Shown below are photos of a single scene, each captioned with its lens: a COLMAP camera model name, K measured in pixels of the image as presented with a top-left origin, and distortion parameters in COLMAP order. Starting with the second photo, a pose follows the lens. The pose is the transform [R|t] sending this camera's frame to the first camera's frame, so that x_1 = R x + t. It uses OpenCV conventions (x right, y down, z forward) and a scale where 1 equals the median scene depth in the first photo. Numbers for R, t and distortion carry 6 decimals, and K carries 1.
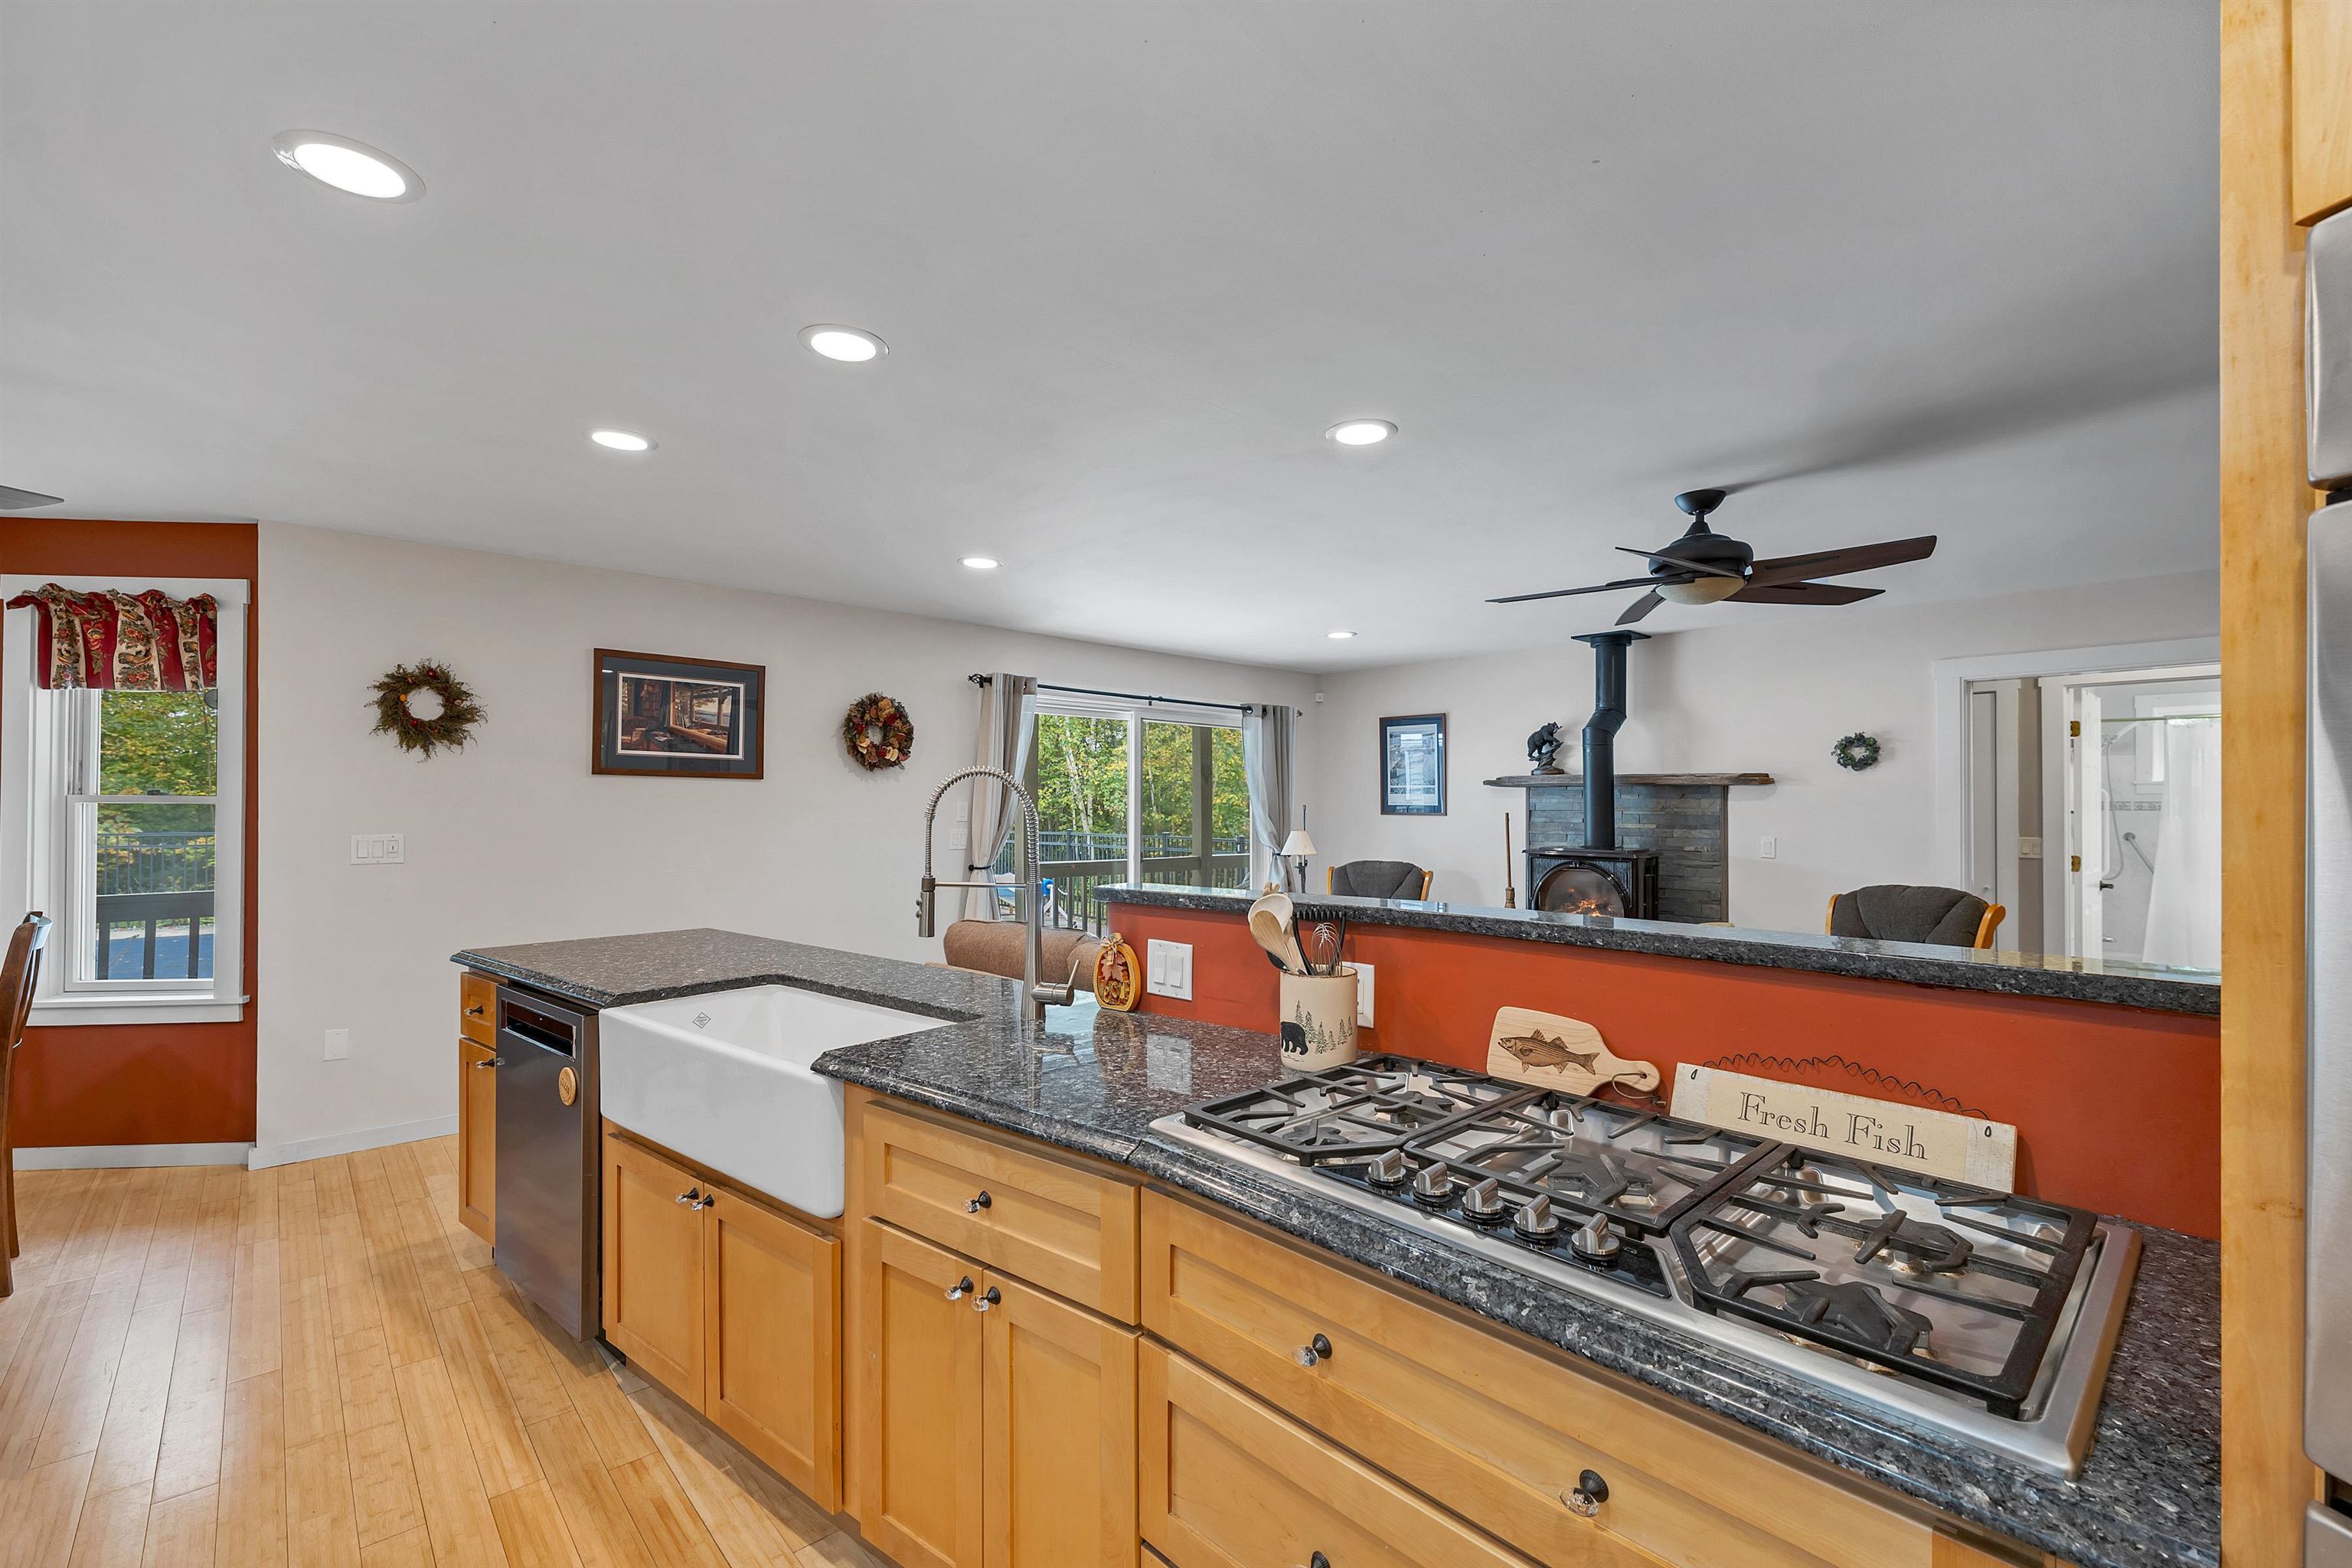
lens RADIAL K [[988.3, 0, 1216.3], [0, 988.3, 796.7], [0, 0, 1]] dist [0.008059, -0.001239]
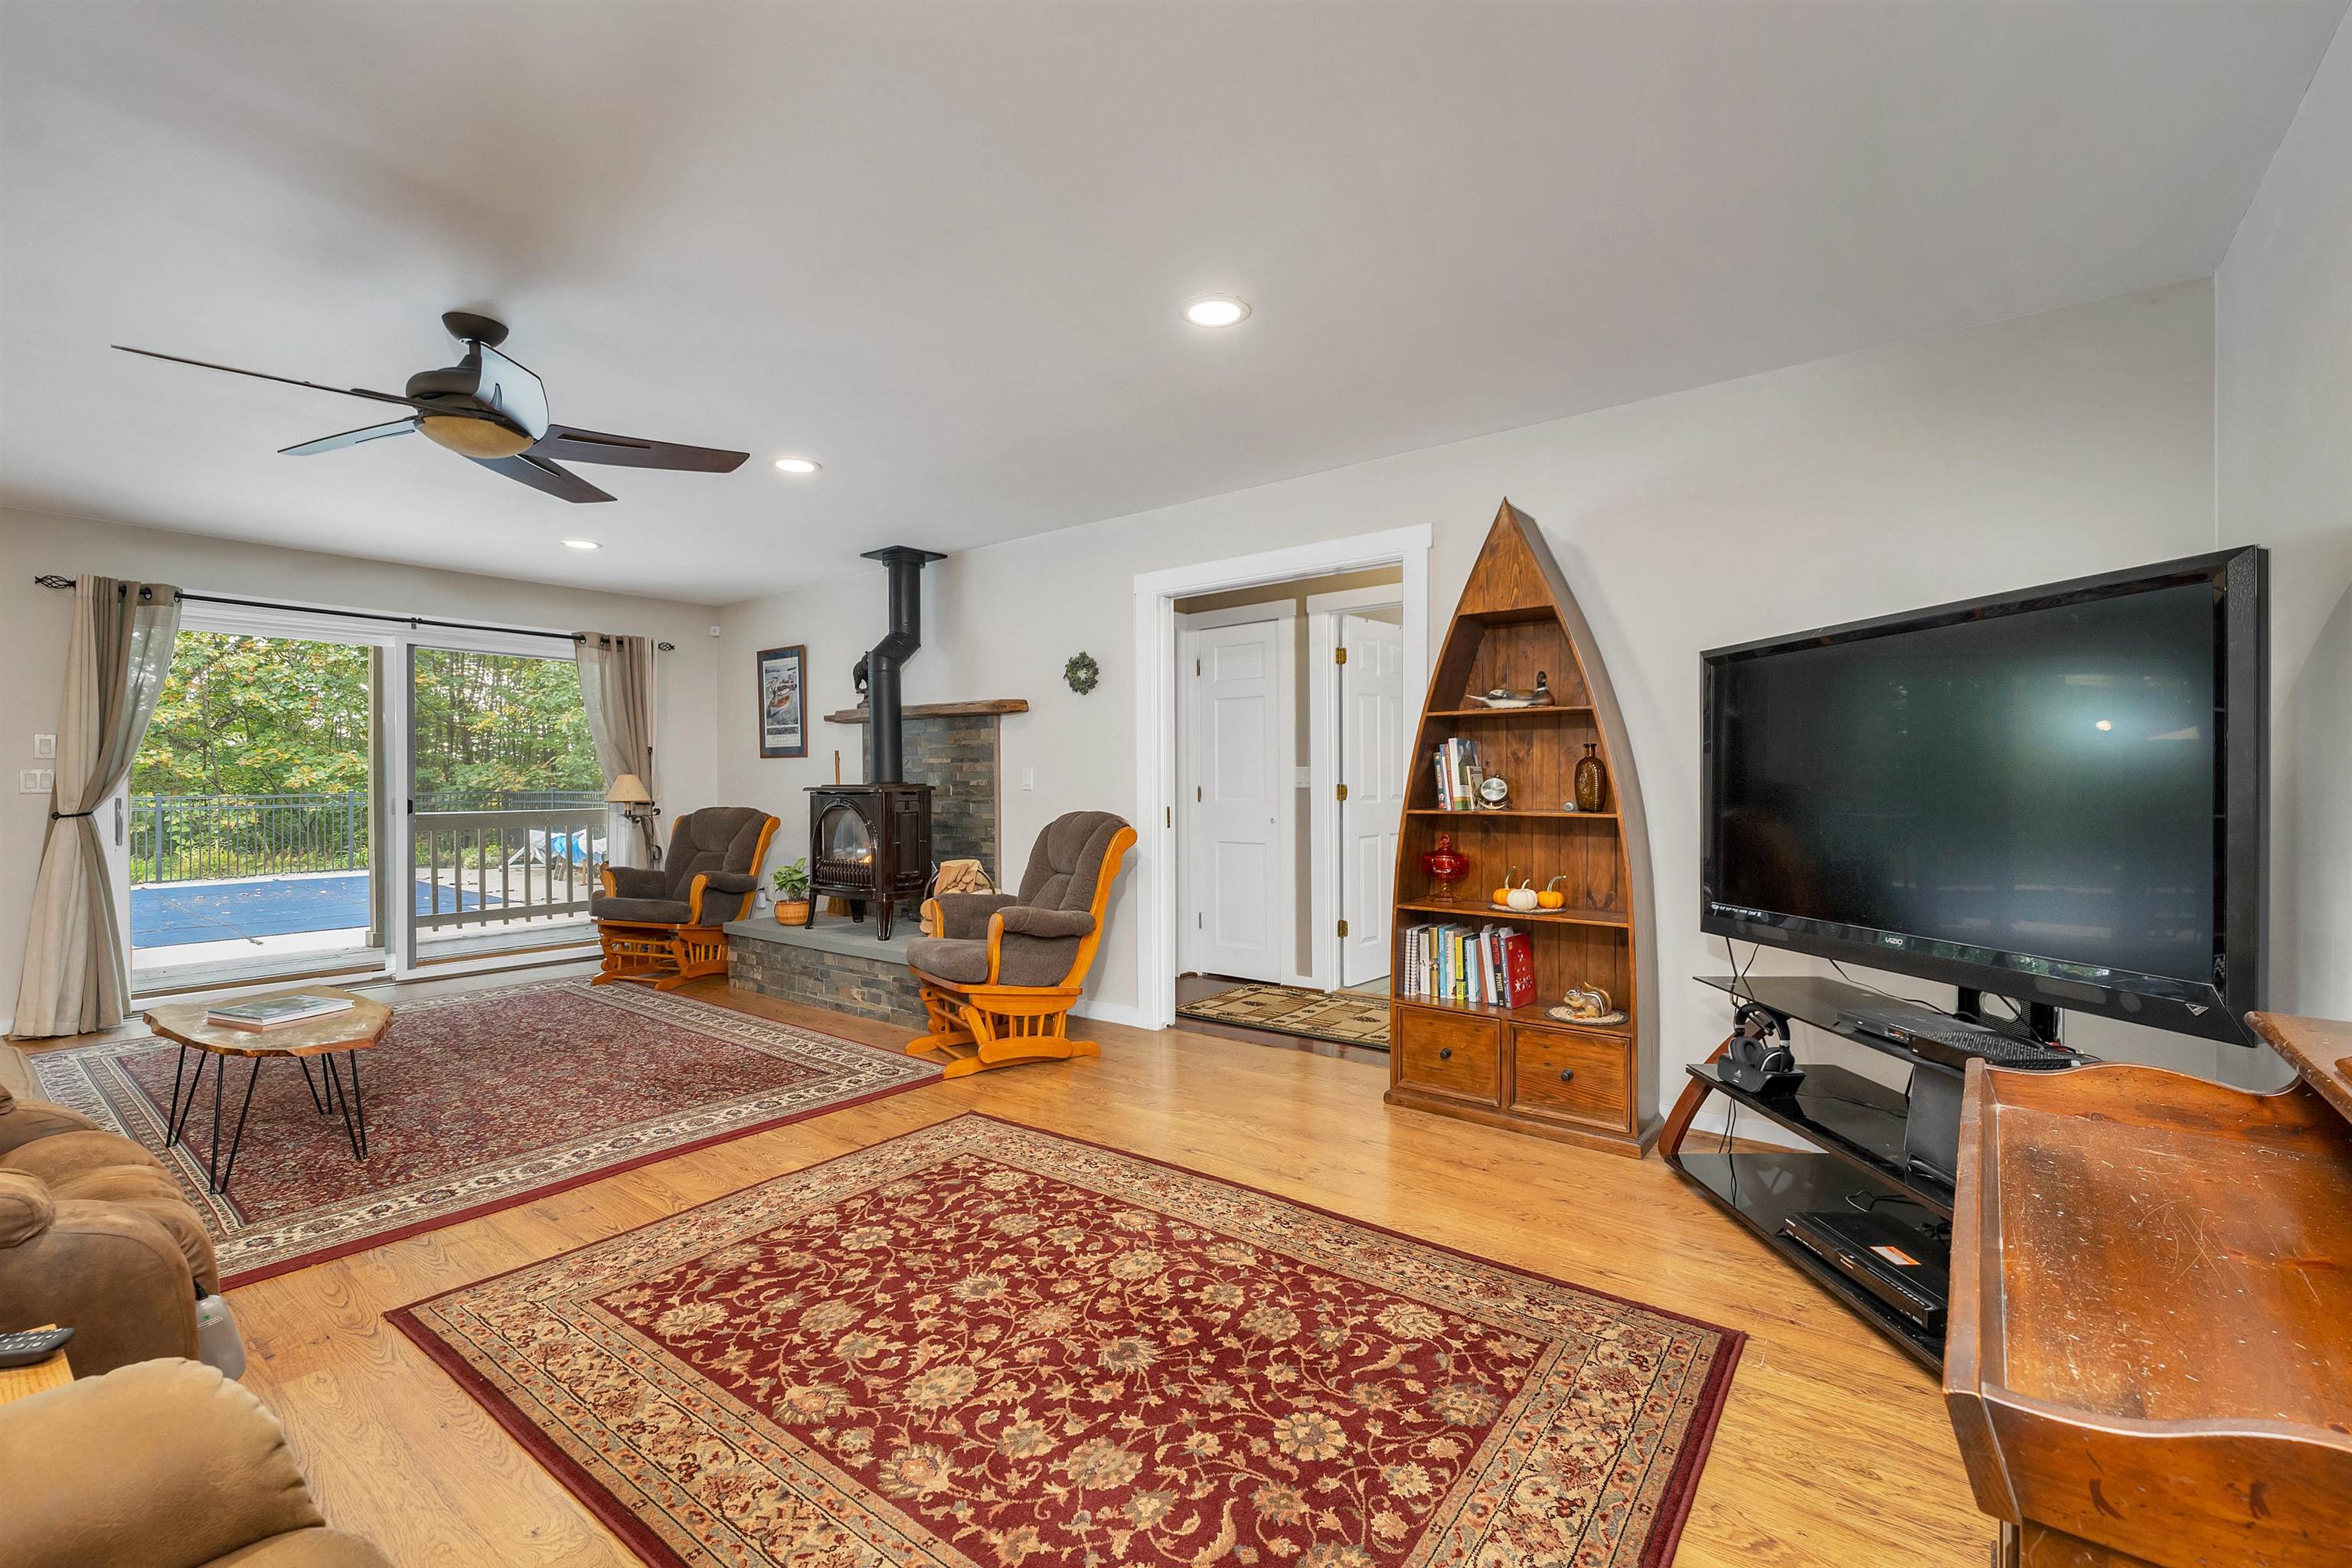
lens RADIAL K [[988.3, 0, 1222.7], [0, 988.3, 781.5], [0, 0, 1]] dist [0.008059, -0.001239]
pose [[0.986050, -0.010222, 0.166133, 0.535214], [0.009178, 0.999933, 0.007051, 0.045026], [-0.166194, -0.005428, 0.986078, 0.036936]]
